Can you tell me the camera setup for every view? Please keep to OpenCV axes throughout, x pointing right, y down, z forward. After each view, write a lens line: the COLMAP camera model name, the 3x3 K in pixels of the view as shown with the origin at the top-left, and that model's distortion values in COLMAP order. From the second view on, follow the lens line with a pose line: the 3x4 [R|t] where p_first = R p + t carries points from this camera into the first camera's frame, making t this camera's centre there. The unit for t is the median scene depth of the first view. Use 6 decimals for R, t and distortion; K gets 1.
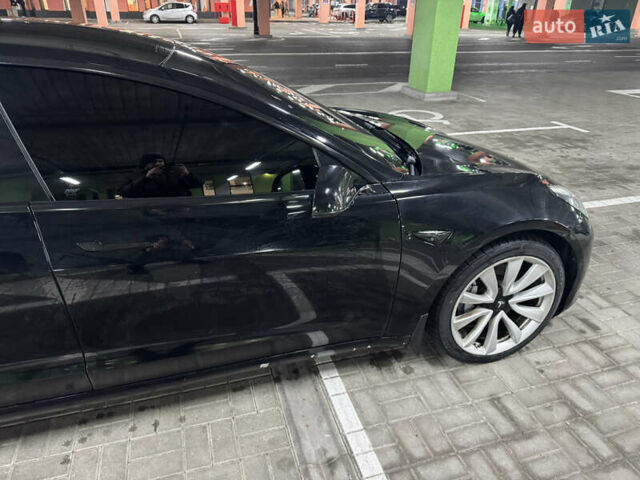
lens RADIAL K [[453.2, 0, 320.0], [0, 453.2, 240.0], [0, 0, 1]] dist [0.038942, -0.053554]
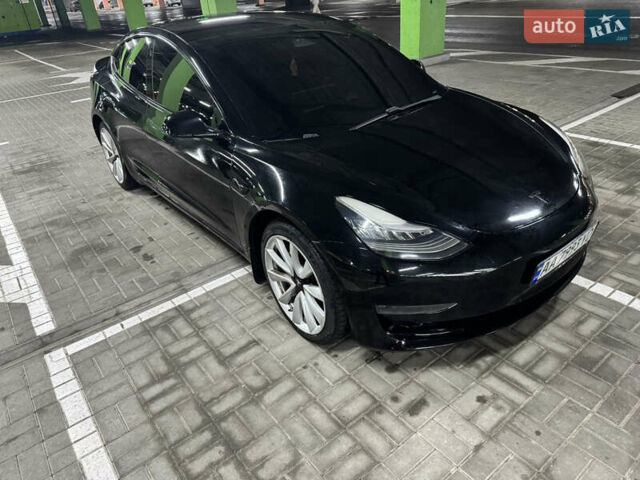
lens RADIAL K [[448.7, 0, 323.7], [0, 448.7, 237.4], [0, 0, 1]] dist [0.080710, -0.140110]
pose [[0.359314, 0.416162, -0.835286, 1.404181], [-0.349628, 0.889902, 0.292974, -0.325612], [0.865248, 0.186770, 0.465256, 0.583636]]
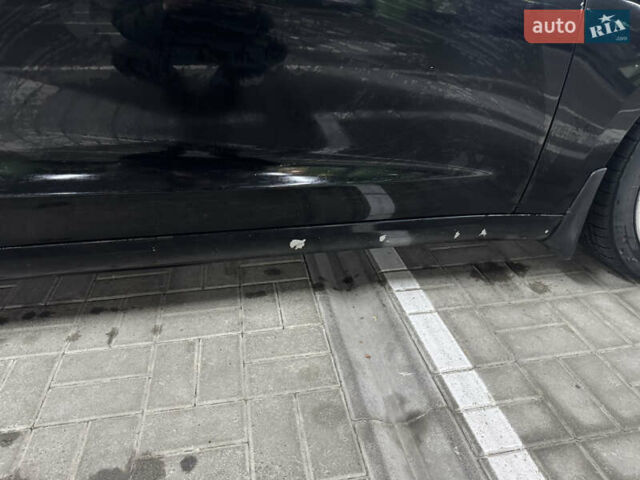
lens RADIAL K [[453.2, 0, 320.0], [0, 453.2, 240.0], [0, 0, 1]] dist [0.038942, -0.053554]
pose [[0.994149, 0.049025, -0.096251, -0.040599], [-0.045856, 0.998339, 0.034871, 0.246241], [0.097800, -0.030254, 0.994746, 0.436056]]
